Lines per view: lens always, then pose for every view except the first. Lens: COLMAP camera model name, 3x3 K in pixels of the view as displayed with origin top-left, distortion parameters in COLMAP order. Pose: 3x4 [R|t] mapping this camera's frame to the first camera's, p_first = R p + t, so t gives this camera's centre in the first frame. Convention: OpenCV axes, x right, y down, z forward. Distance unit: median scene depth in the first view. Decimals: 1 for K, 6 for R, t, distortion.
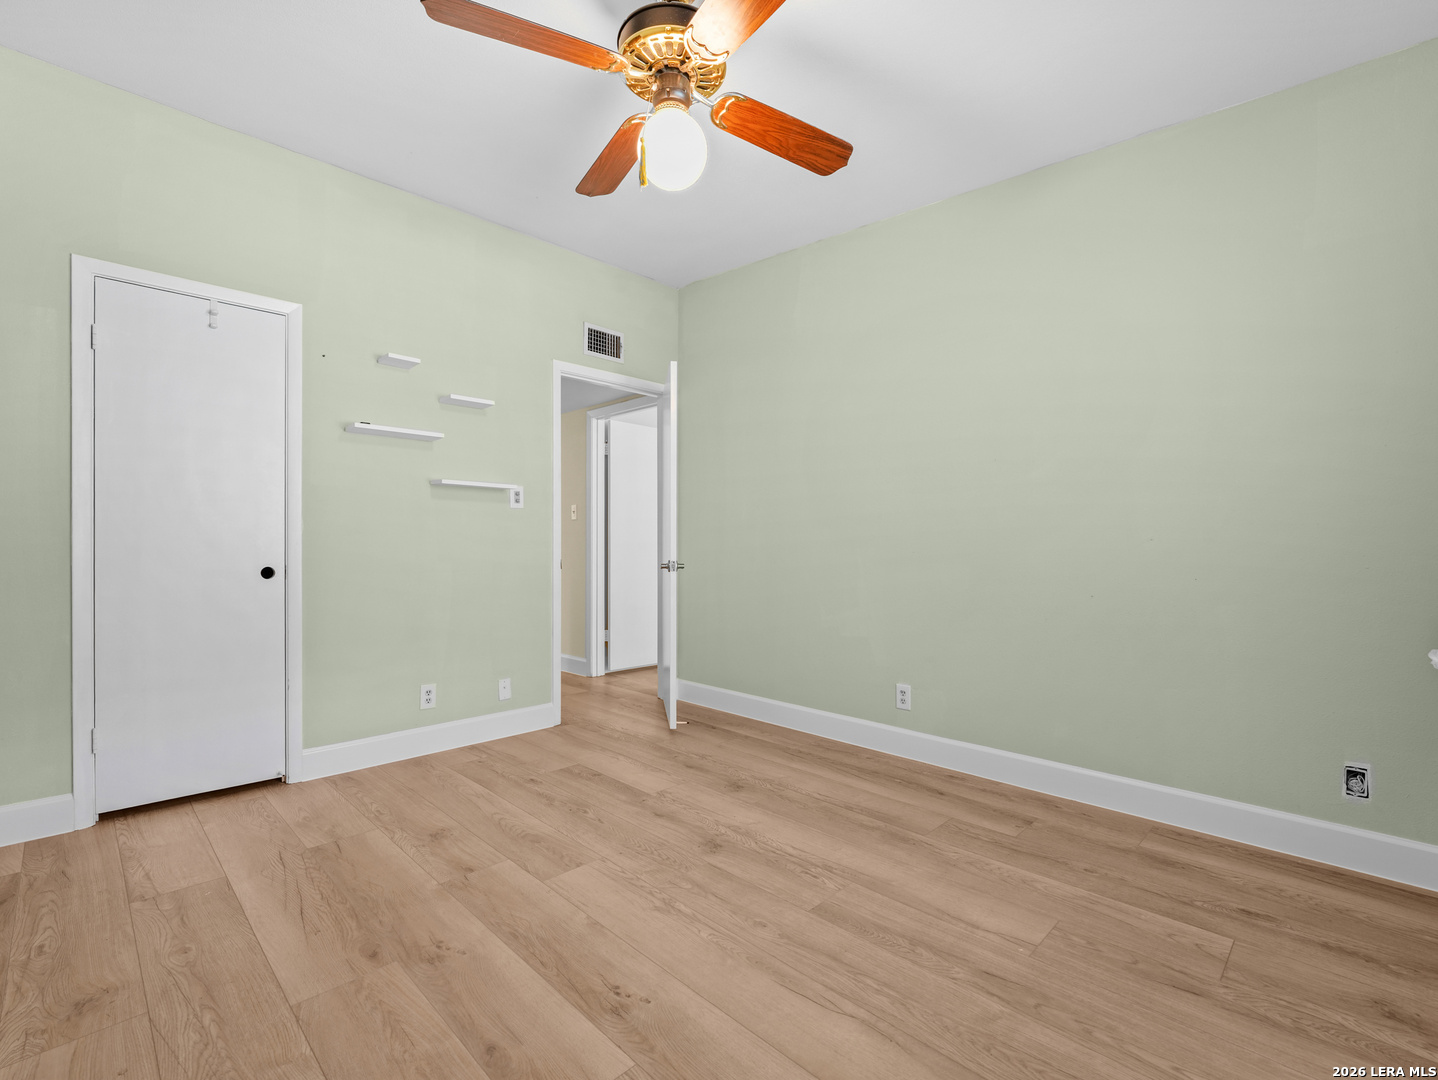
lens RADIAL K [[665.0, 0, 719.2], [0, 665.0, 538.9], [0, 0, 1]] dist [-0.024011, 0.000231]
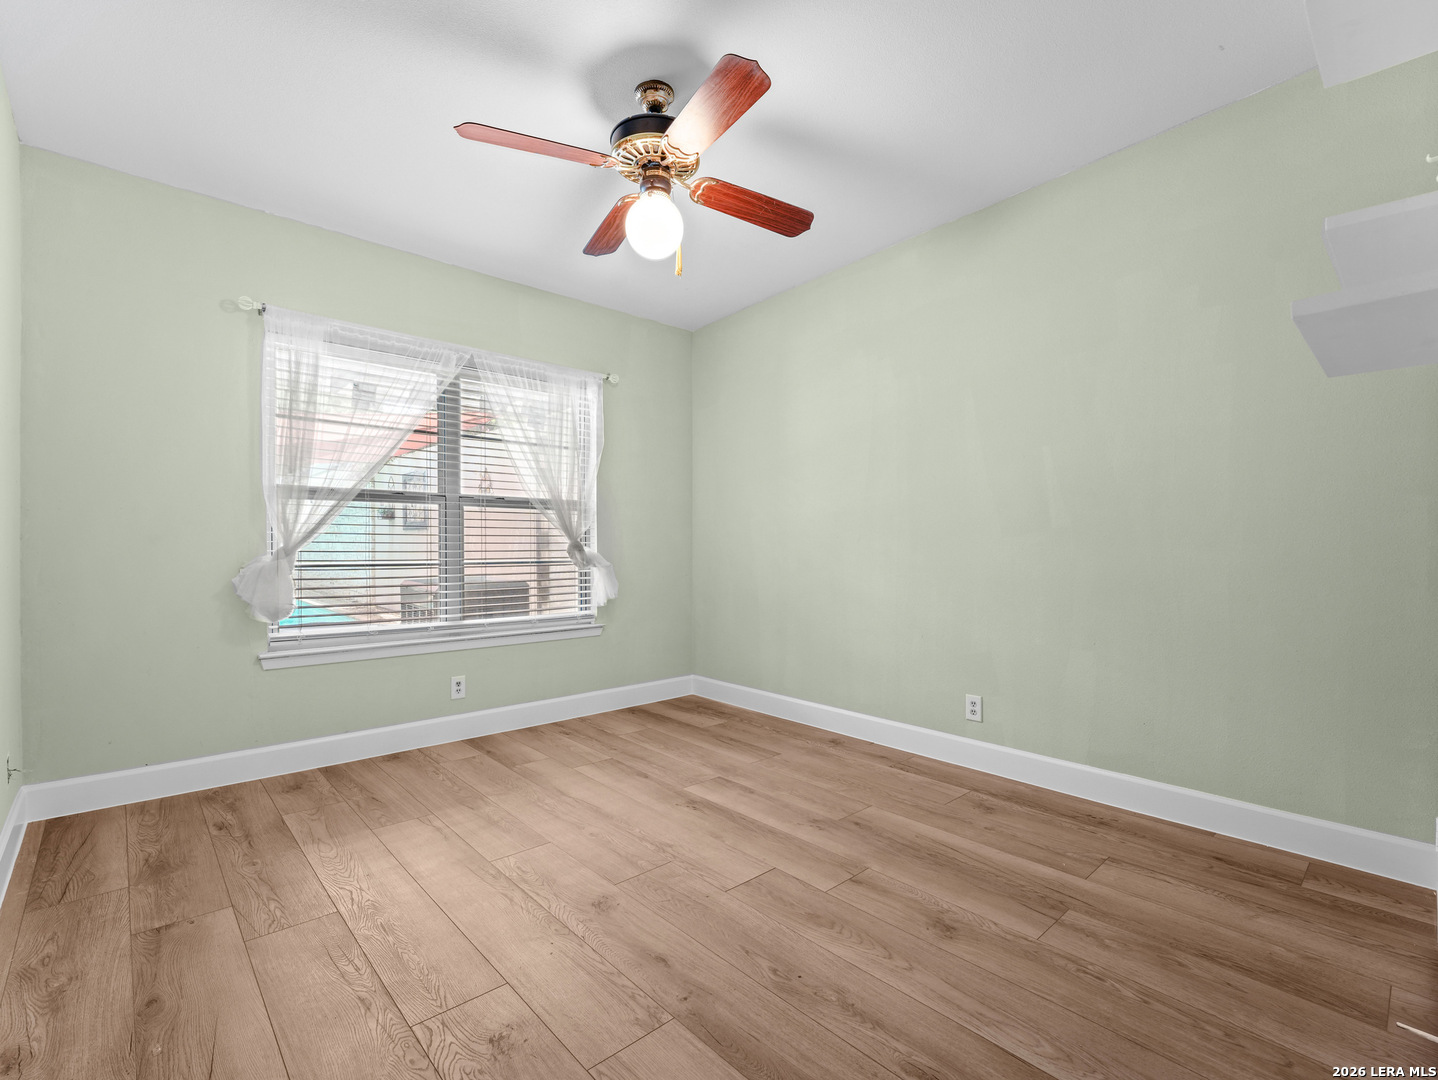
lens RADIAL K [[665.0, 0, 719.1], [0, 665.0, 545.2], [0, 0, 1]] dist [-0.024011, 0.000231]
pose [[-0.999073, -0.011388, 0.041504, -0.227795], [-0.011625, 0.999917, -0.005471, 0.000552], [-0.041438, -0.005948, -0.999123, 2.202976]]
